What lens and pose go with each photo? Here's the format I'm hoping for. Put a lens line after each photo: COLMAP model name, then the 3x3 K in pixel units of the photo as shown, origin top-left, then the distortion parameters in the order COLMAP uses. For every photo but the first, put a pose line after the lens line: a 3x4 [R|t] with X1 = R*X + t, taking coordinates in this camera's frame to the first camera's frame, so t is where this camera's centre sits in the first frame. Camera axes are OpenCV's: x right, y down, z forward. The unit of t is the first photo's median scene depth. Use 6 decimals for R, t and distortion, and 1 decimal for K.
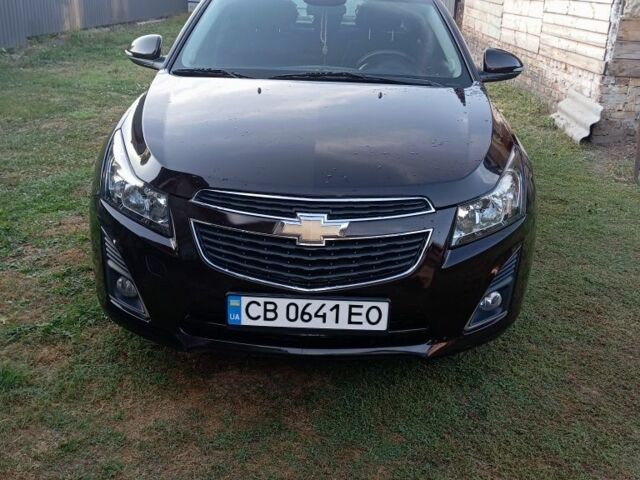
lens RADIAL K [[718.3, 0, 320.3], [0, 718.3, 240.5], [0, 0, 1]] dist [0.052995, 0.000000]
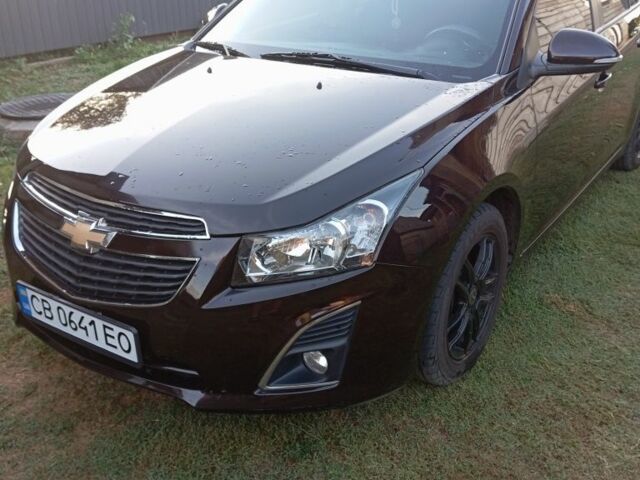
lens RADIAL K [[718.3, 0, 320.0], [0, 718.3, 239.5], [0, 0, 1]] dist [0.052995, 0.000000]
pose [[0.838354, 0.189092, -0.511279, 0.694468], [-0.158829, 0.981947, 0.102729, -0.145441], [0.521475, -0.004917, 0.853253, 0.377640]]
